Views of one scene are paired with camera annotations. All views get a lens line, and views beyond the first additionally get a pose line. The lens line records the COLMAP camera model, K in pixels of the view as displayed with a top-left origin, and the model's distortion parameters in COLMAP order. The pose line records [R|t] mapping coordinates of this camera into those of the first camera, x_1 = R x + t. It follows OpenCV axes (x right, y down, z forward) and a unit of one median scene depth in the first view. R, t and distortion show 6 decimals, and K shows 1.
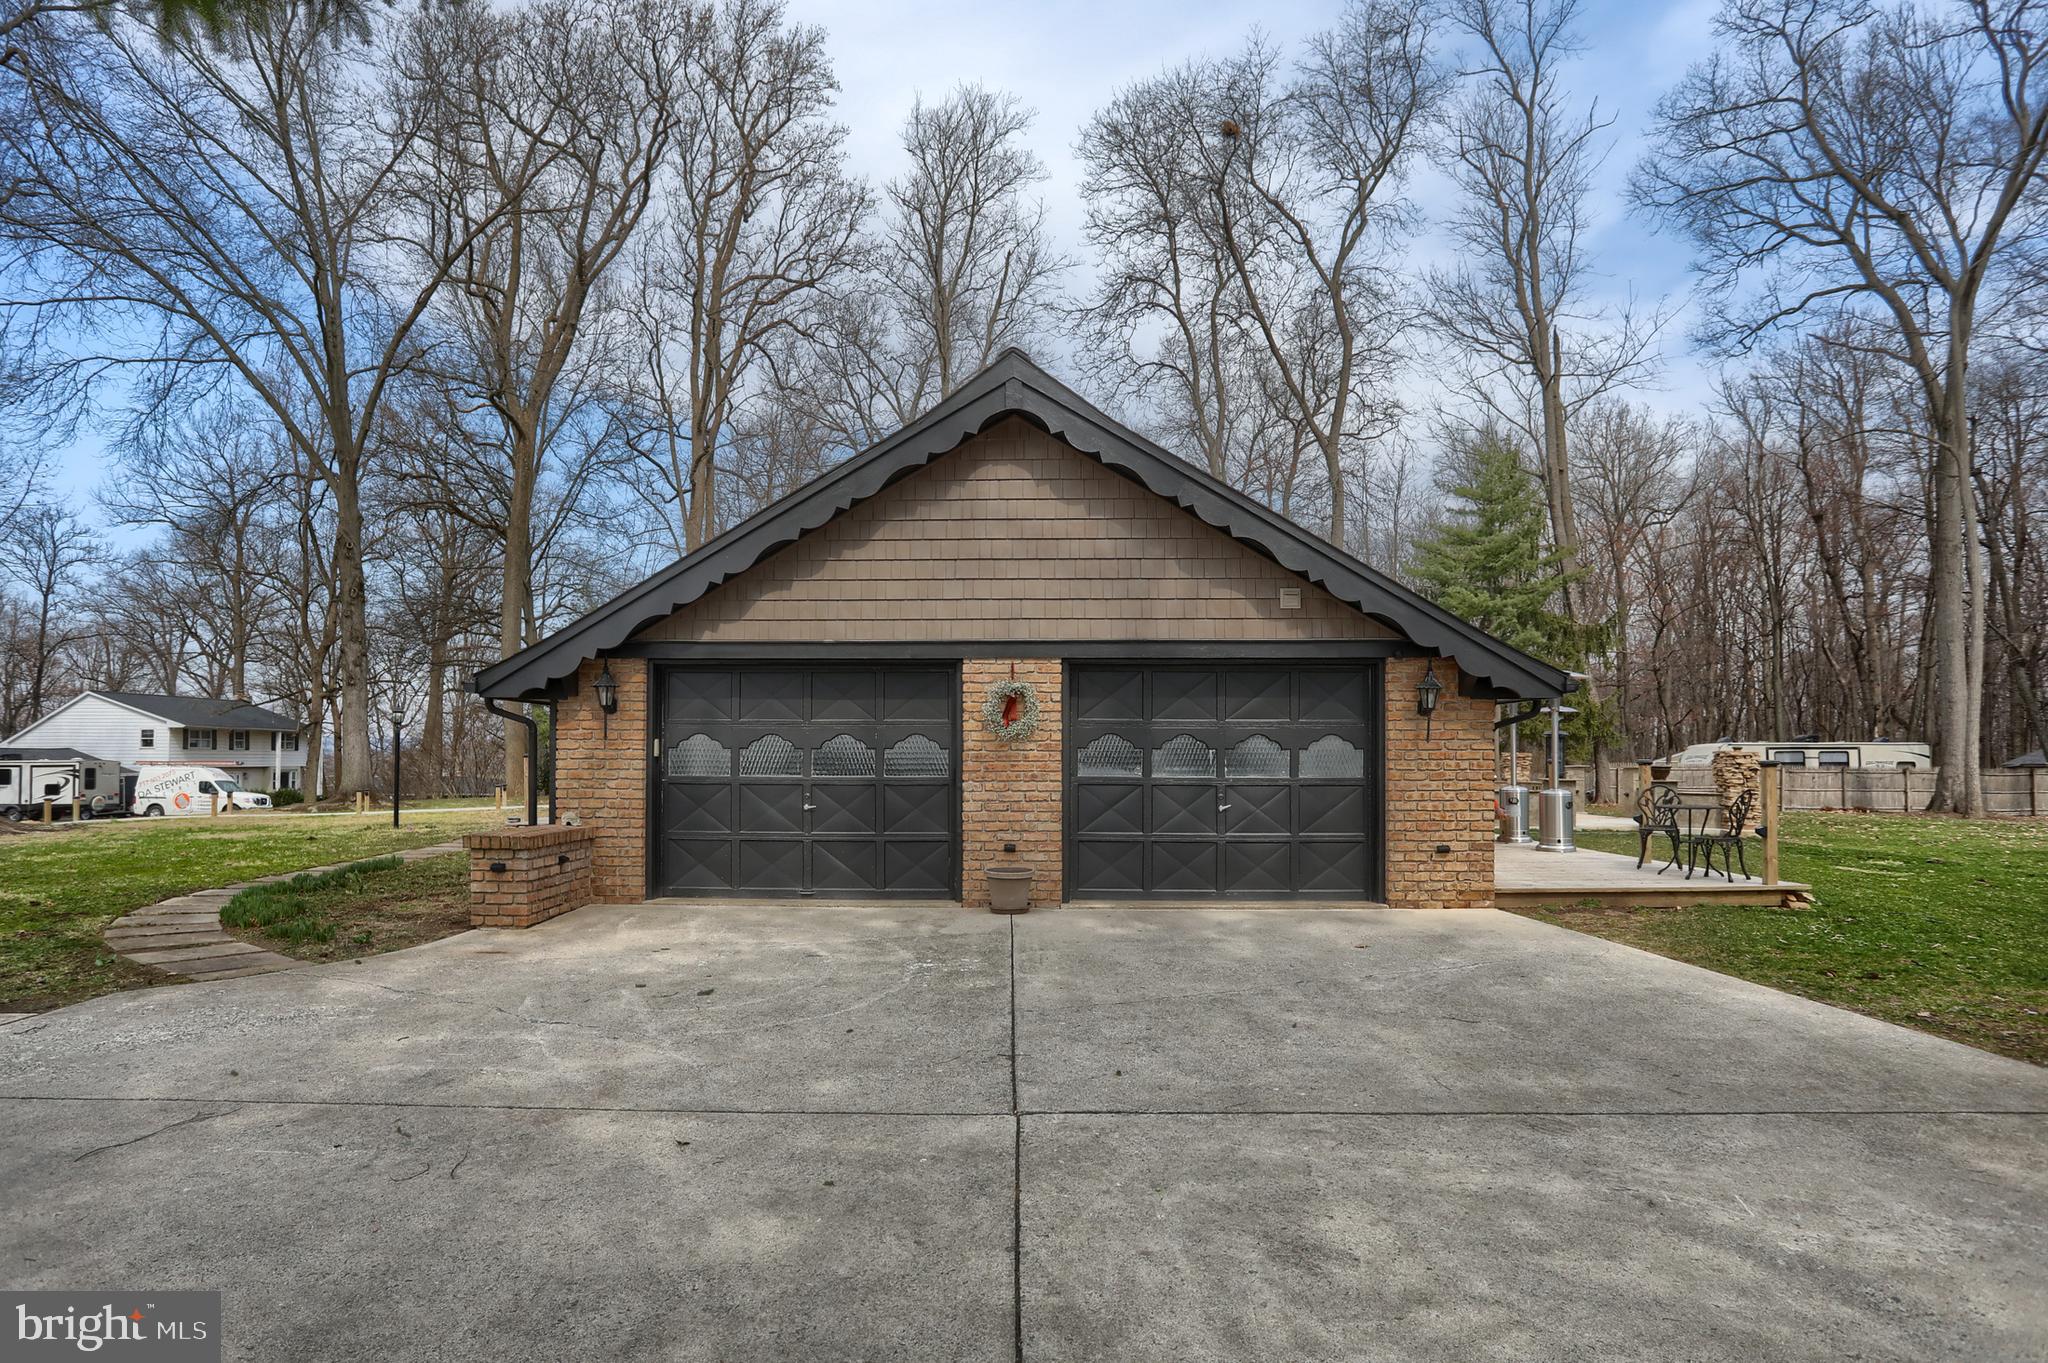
lens RADIAL K [[1138.4, 0, 1026.2], [0, 1138.4, 722.6], [0, 0, 1]] dist [-0.048400, 0.026715]
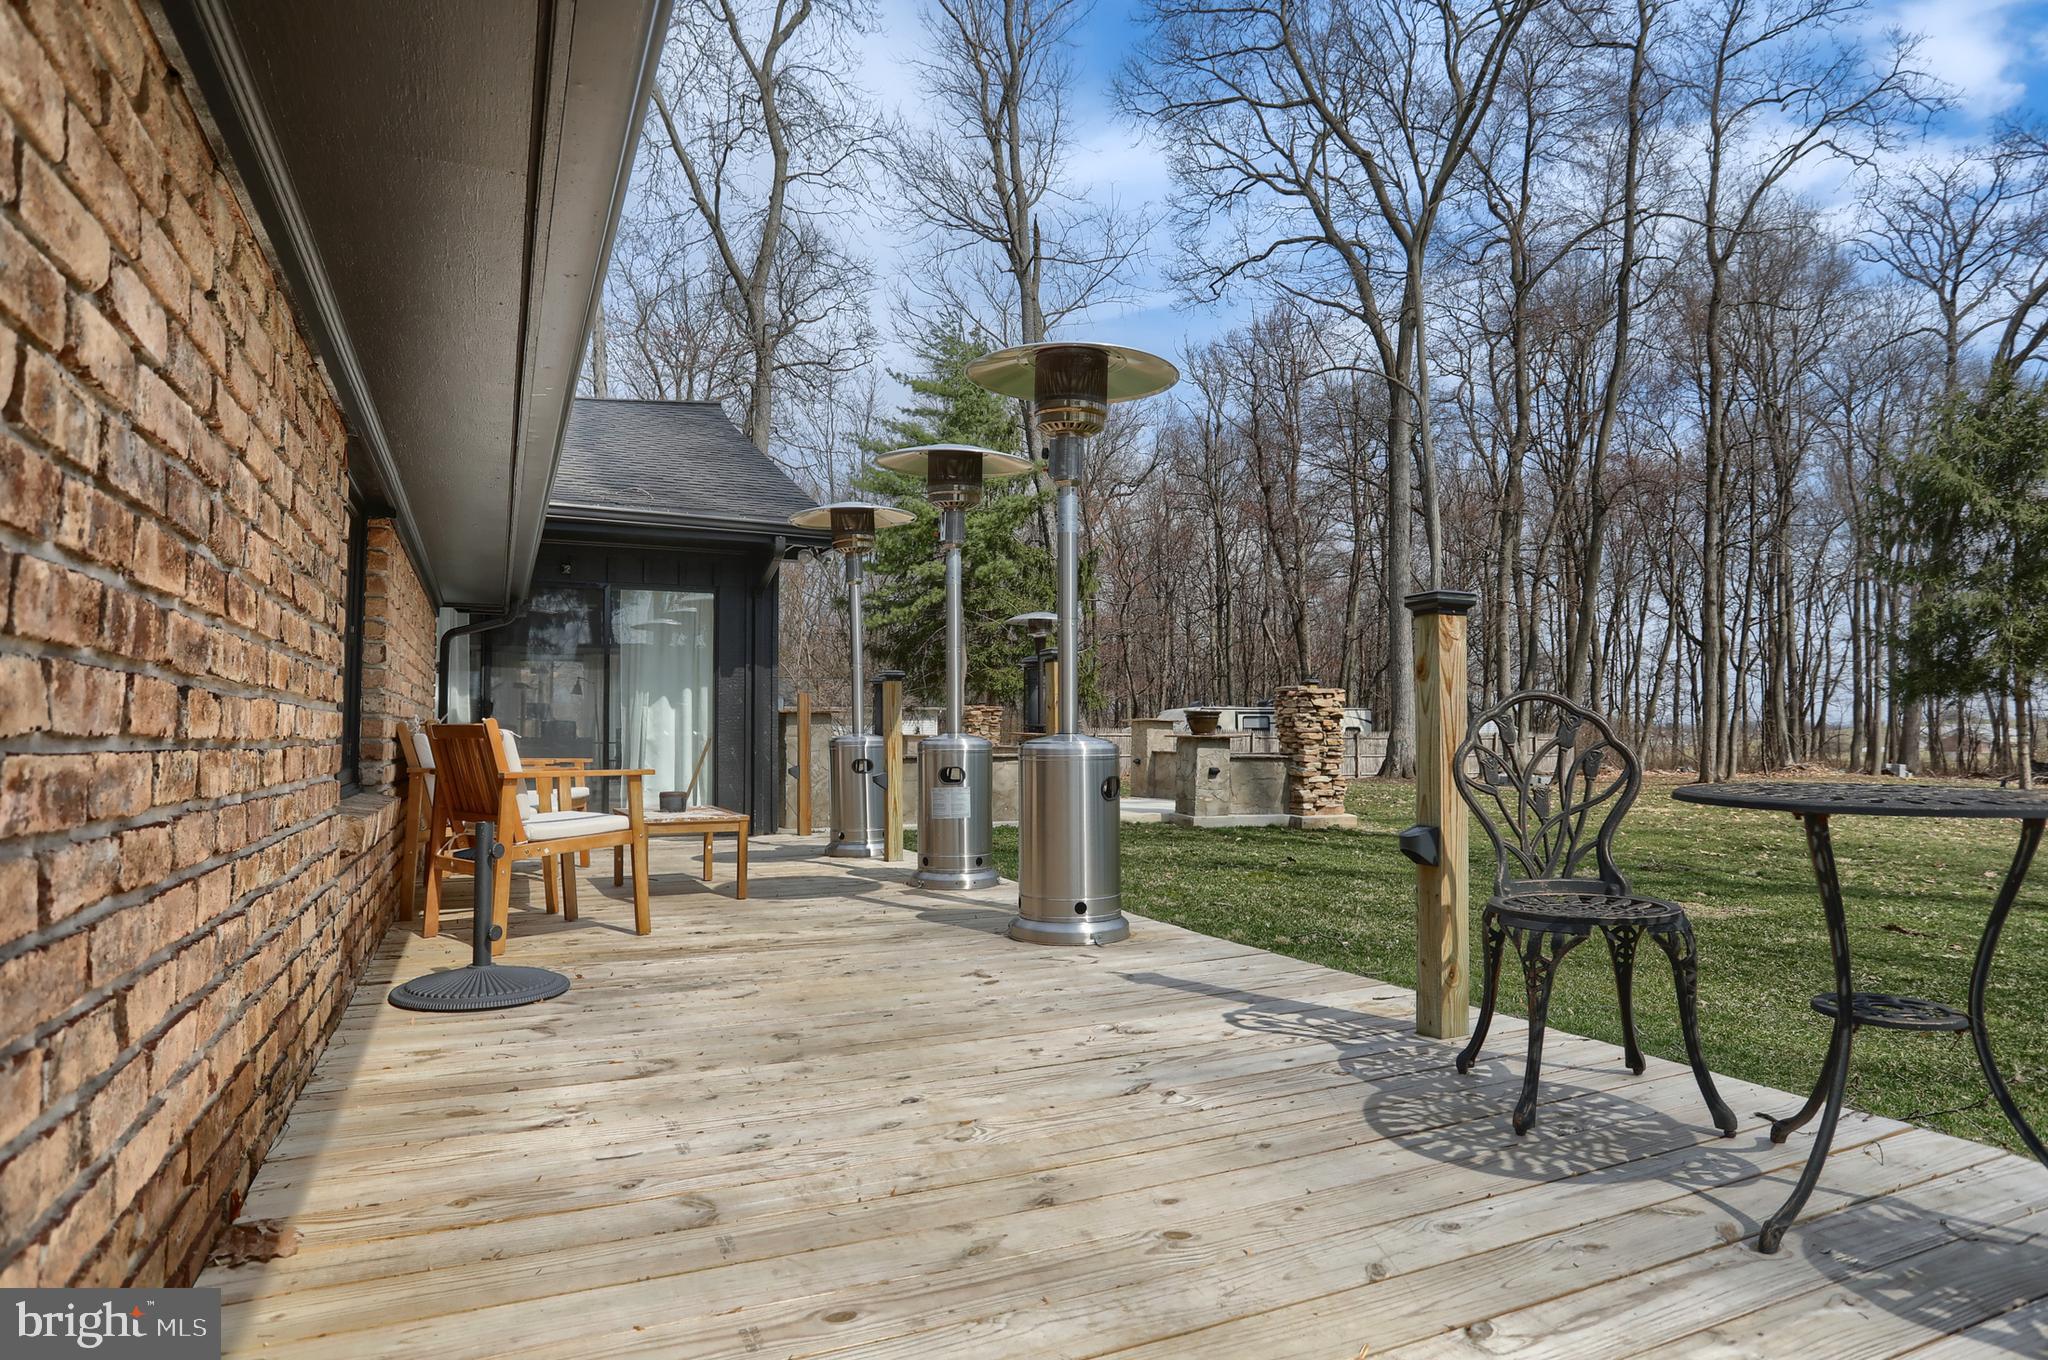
lens RADIAL K [[1144.1, 0, 1024.0], [0, 1144.1, 680.0], [0, 0, 1]] dist [-0.073676, 0.033102]
pose [[0.904941, 0.016106, 0.425233, 0.109009], [-0.009106, 0.999788, -0.018489, 0.016645], [-0.425440, 0.012859, 0.904895, 0.242077]]
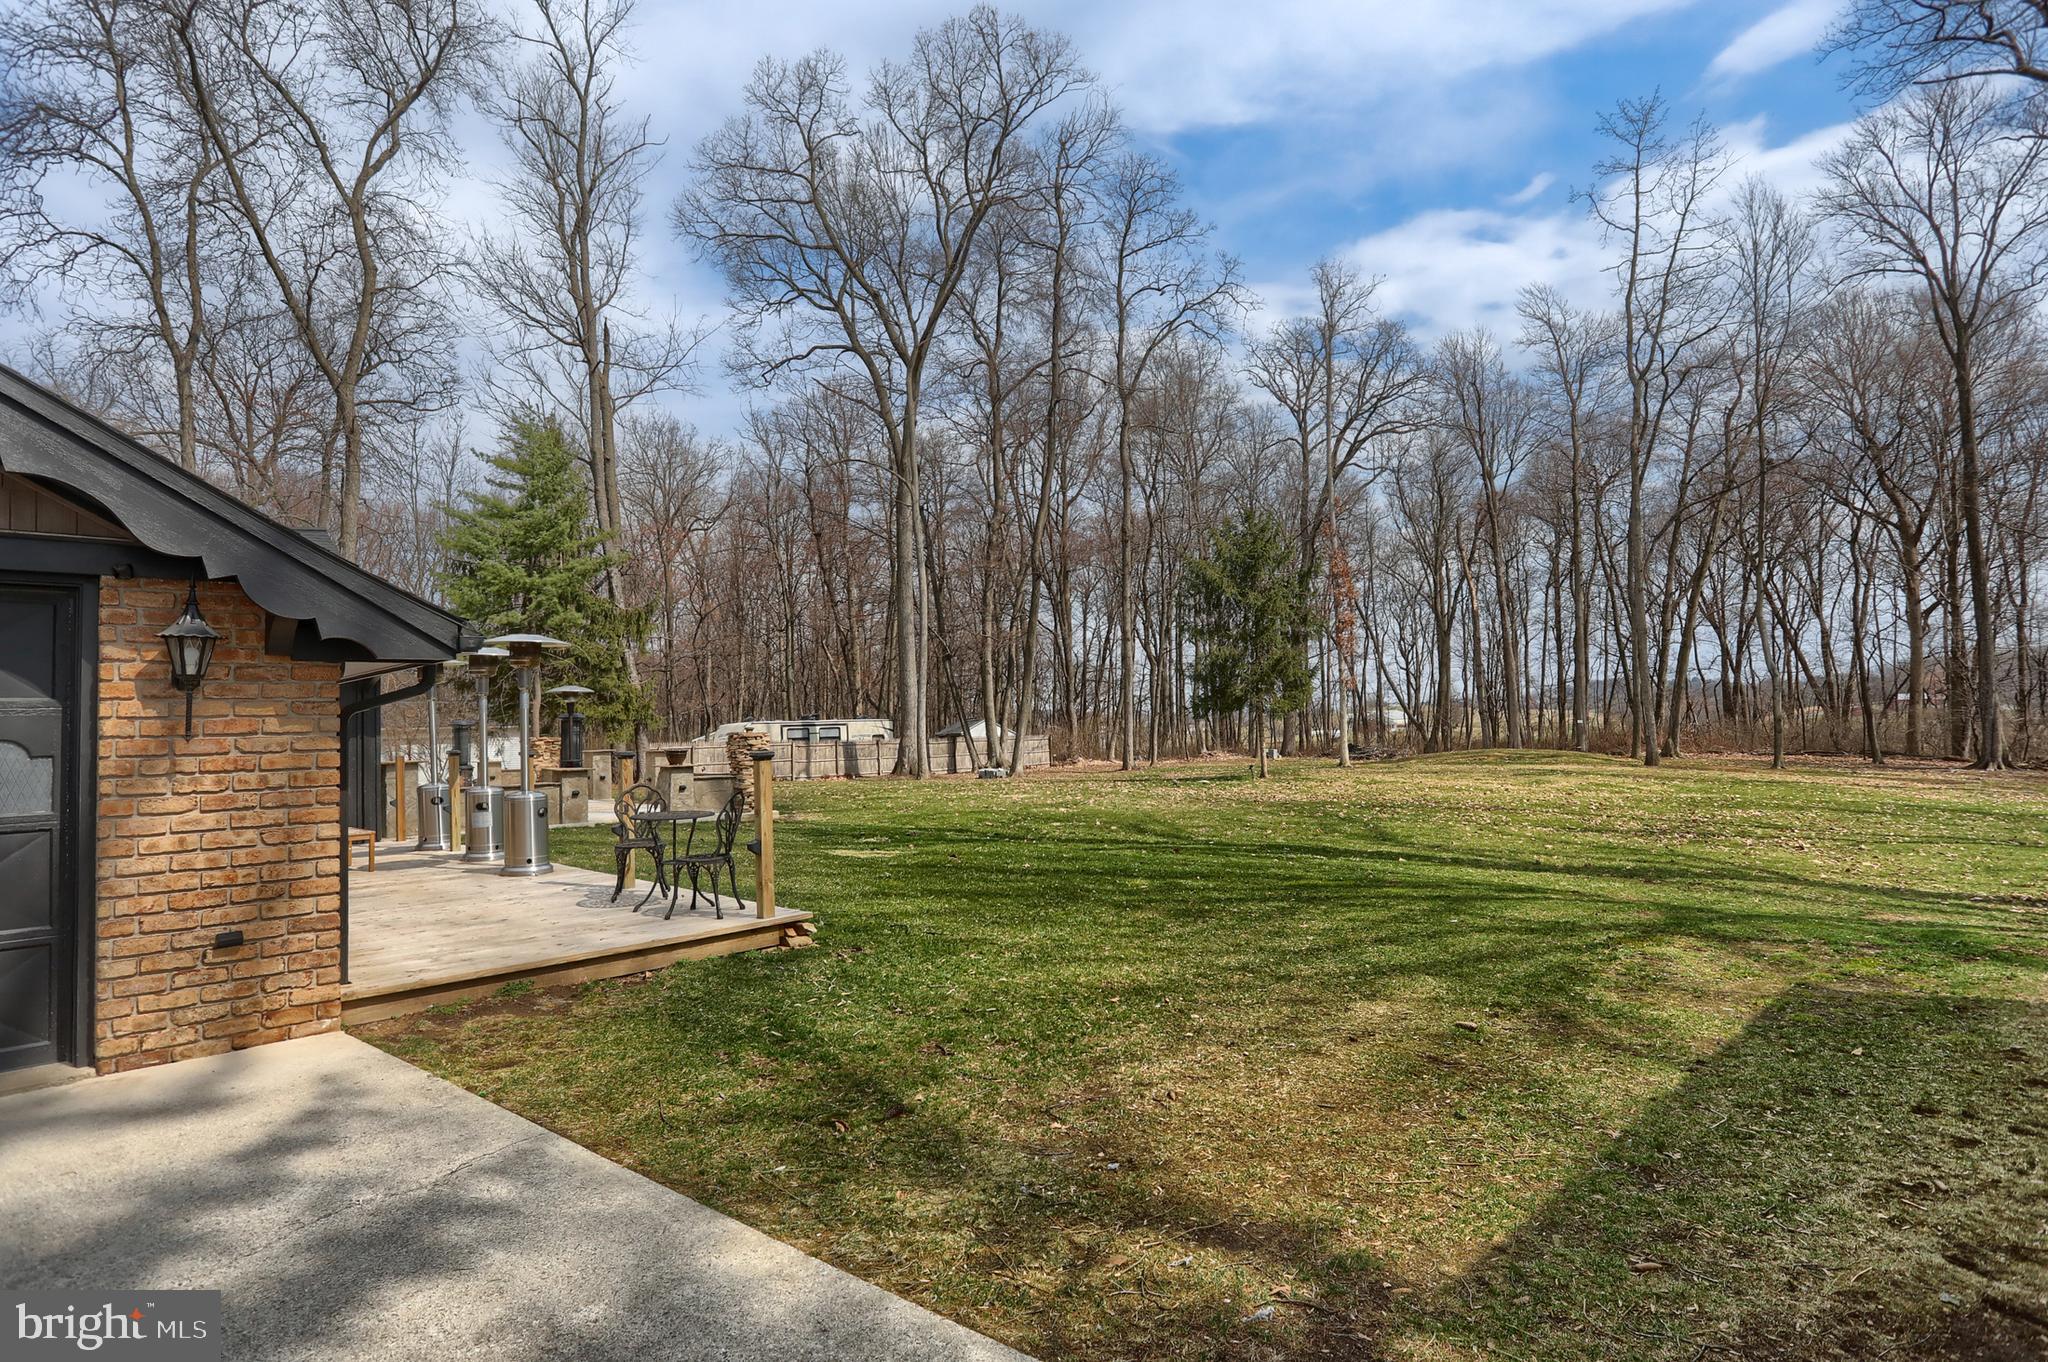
lens RADIAL K [[1041.7, 0, 1002.9], [0, 1041.7, 668.3], [0, 0, 1]] dist [-0.071216, 0.034147]
pose [[0.702745, 0.016504, 0.711251, 0.068409], [0.009693, 0.999416, -0.032768, 0.000695], [-0.711376, 0.029922, 0.702174, 0.096474]]
